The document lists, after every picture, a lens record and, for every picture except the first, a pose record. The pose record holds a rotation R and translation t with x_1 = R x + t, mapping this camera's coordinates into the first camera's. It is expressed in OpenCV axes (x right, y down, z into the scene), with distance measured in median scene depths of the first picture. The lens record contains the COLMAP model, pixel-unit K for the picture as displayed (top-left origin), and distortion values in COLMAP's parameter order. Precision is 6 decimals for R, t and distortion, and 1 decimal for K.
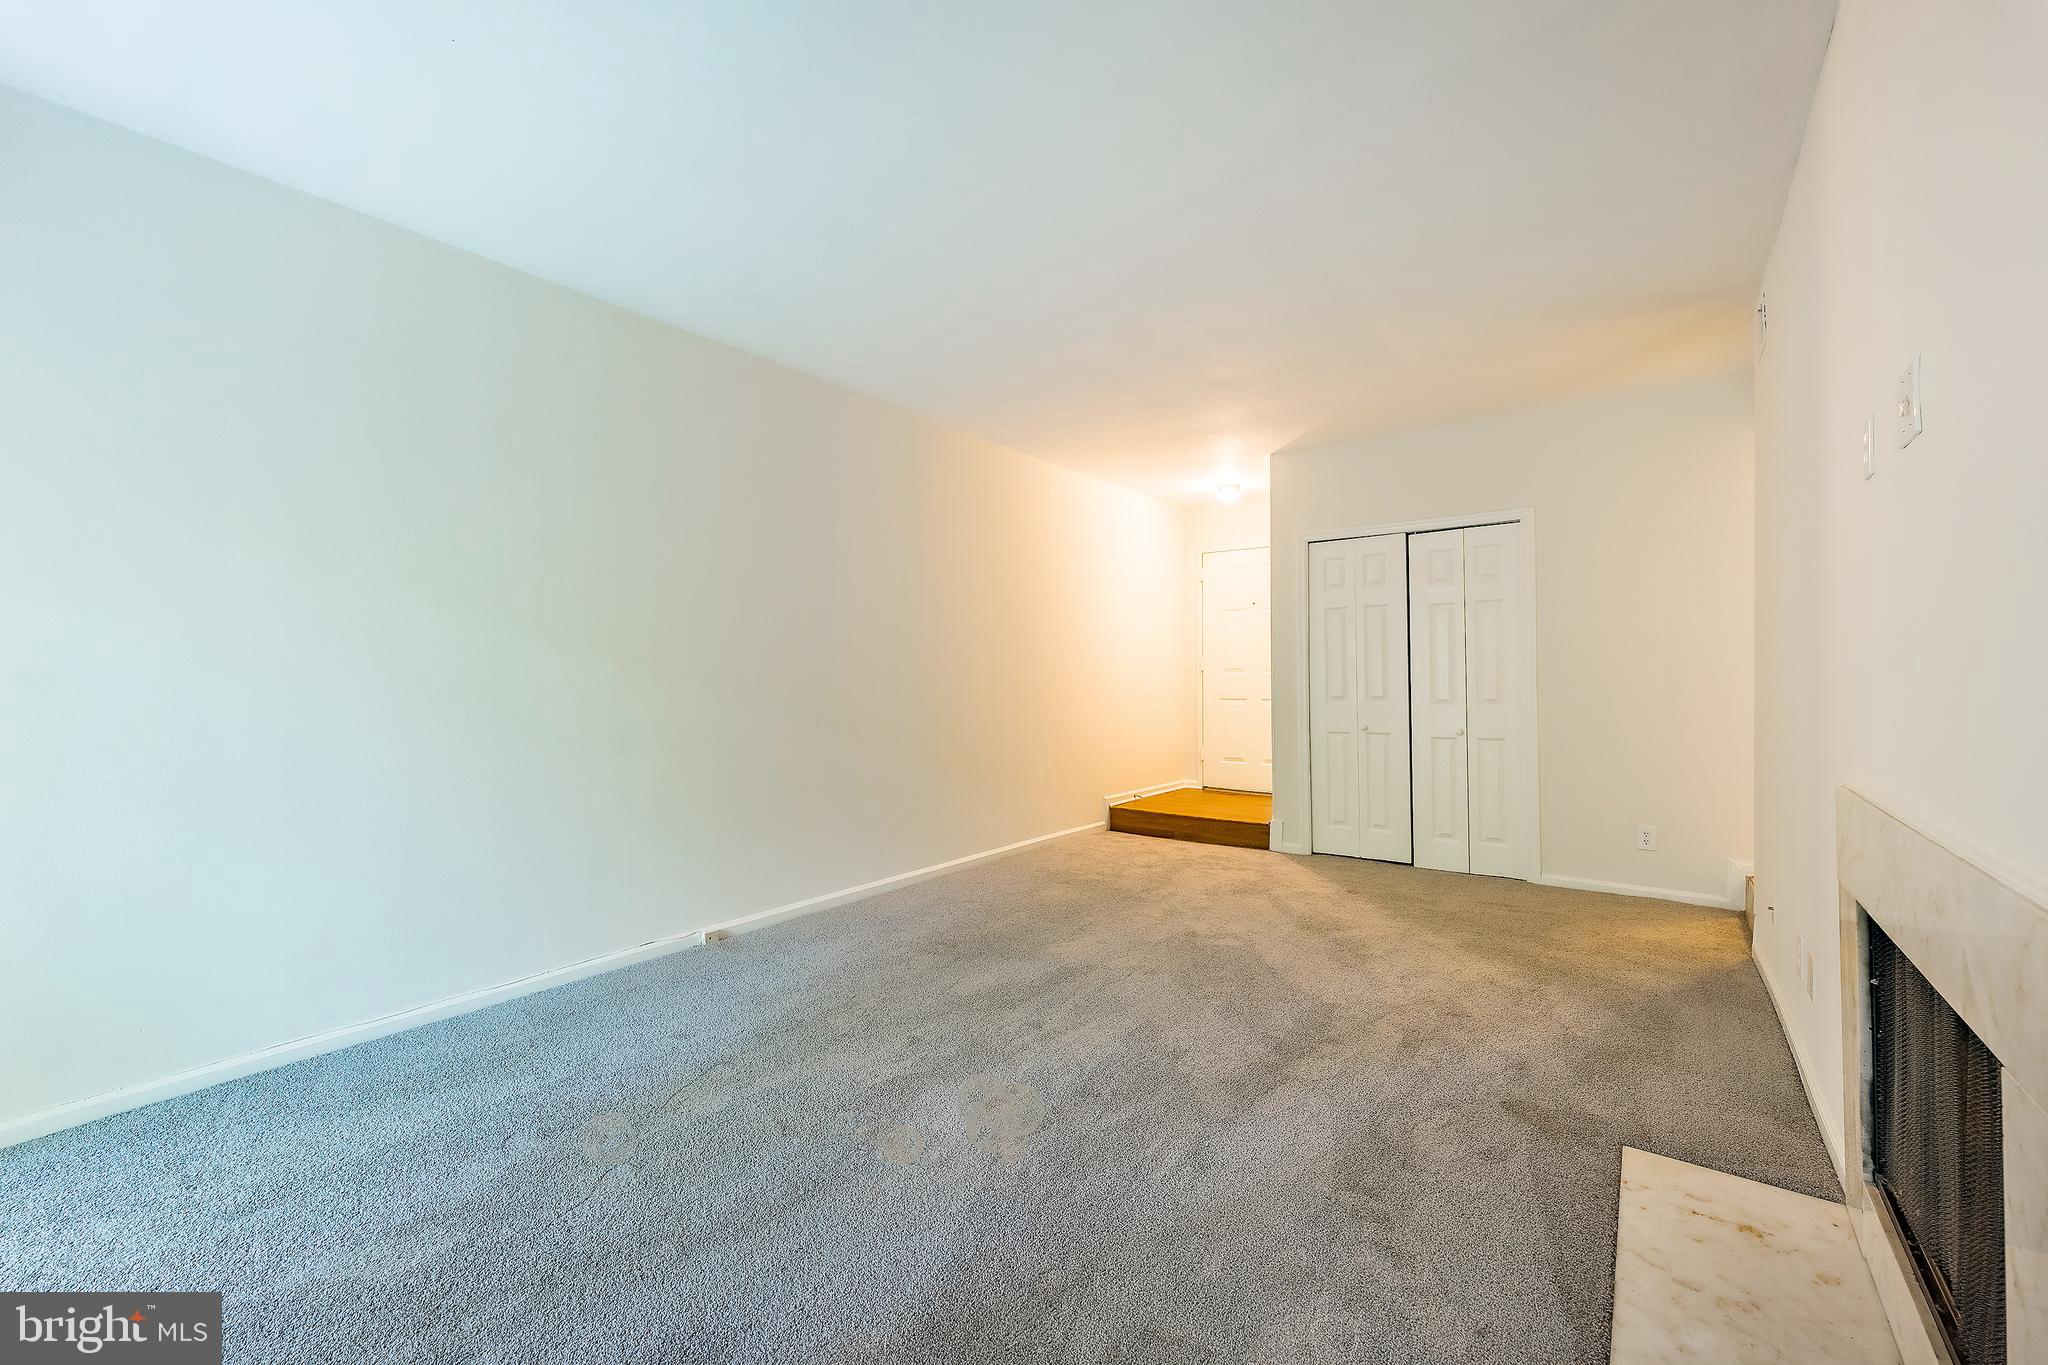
lens RADIAL K [[831.6, 0, 1024.7], [0, 831.6, 671.0], [0, 0, 1]] dist [-0.000535, -0.000210]
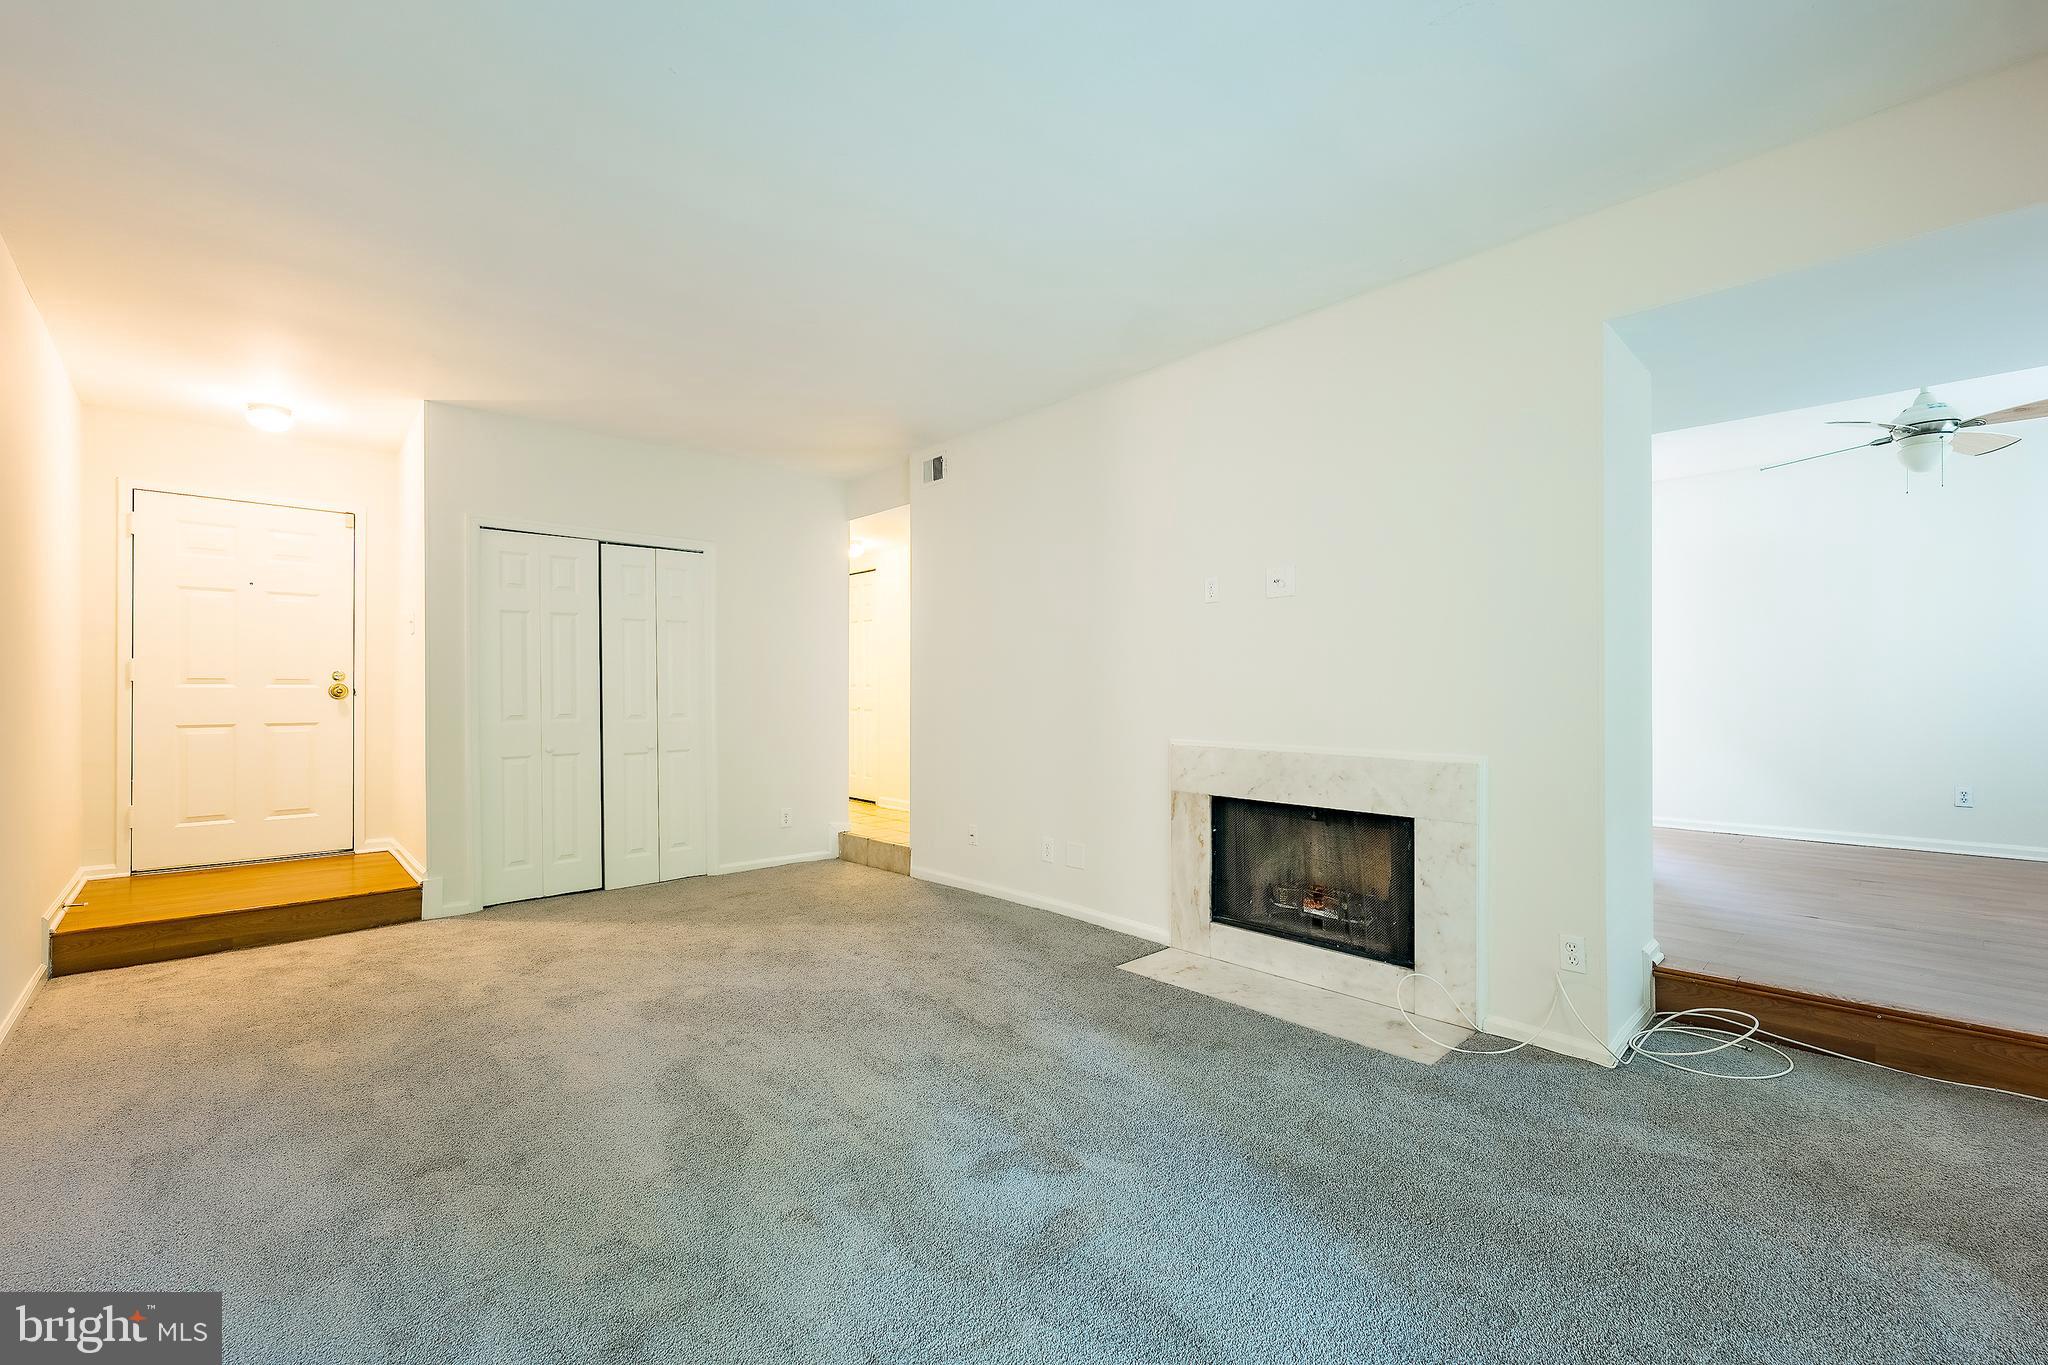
lens RADIAL K [[861.9, 0, 1024.0], [0, 861.9, 682.5], [0, 0, 1]] dist [-0.000742, -0.000154]
pose [[0.161986, 0.010519, 0.986737, -0.472360], [-0.010564, 0.999904, -0.008925, -0.000112], [-0.986737, -0.008978, 0.162082, 0.393917]]
